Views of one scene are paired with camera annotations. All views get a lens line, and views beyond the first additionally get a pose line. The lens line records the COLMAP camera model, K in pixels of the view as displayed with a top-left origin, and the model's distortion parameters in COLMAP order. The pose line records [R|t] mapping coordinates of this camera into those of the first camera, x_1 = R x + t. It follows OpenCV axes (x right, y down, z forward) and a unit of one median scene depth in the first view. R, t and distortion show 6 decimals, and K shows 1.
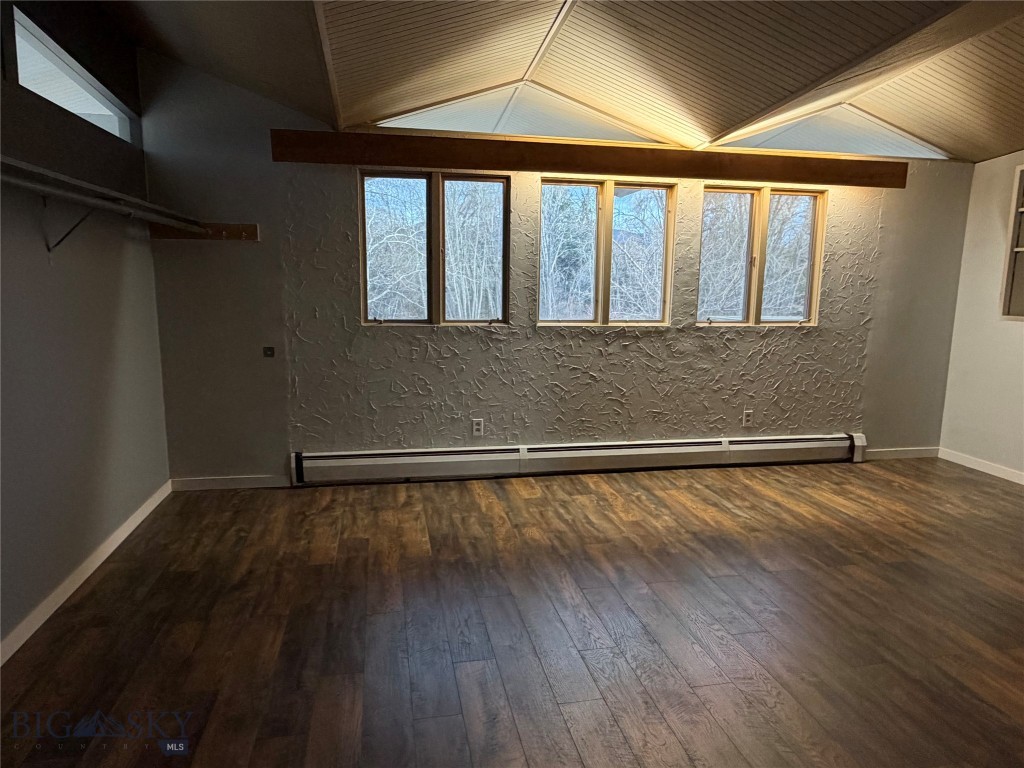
lens RADIAL K [[624.2, 0, 506.3], [0, 624.2, 380.0], [0, 0, 1]] dist [0.003277, -0.001626]
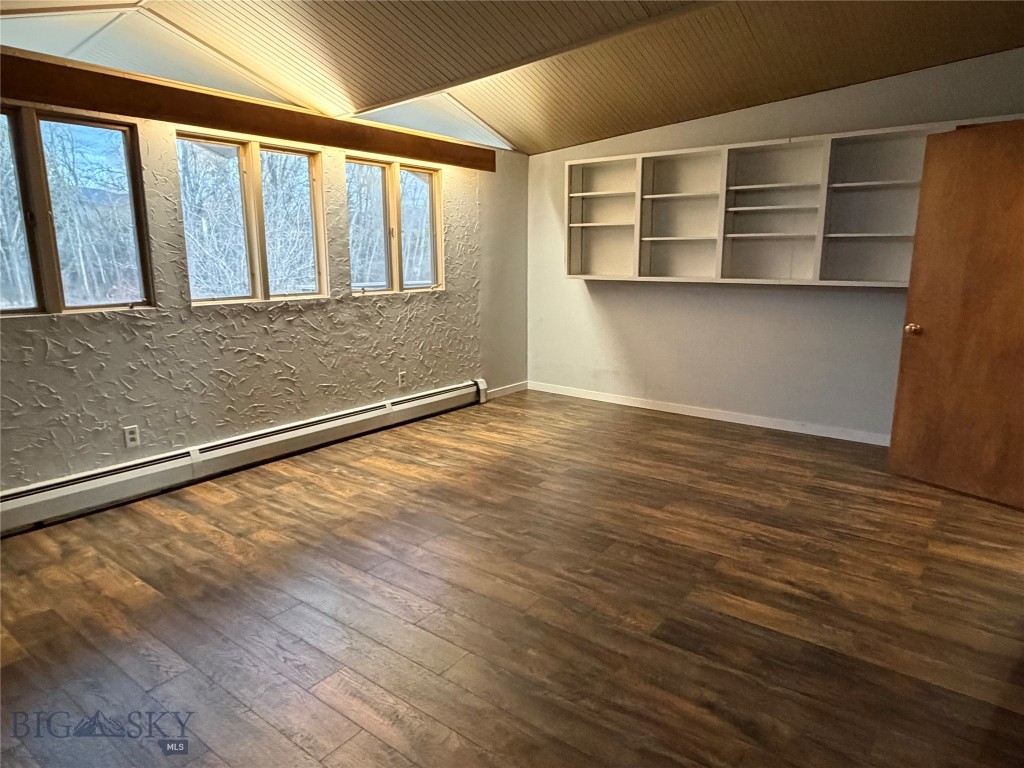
lens RADIAL K [[629.0, 0, 499.8], [0, 629.0, 378.4], [0, 0, 1]] dist [-0.001303, -0.000314]
pose [[0.758253, -0.139963, 0.636760, -0.199320], [0.110197, 0.990146, 0.086417, -0.017313], [-0.642580, 0.004643, 0.766204, 0.070503]]
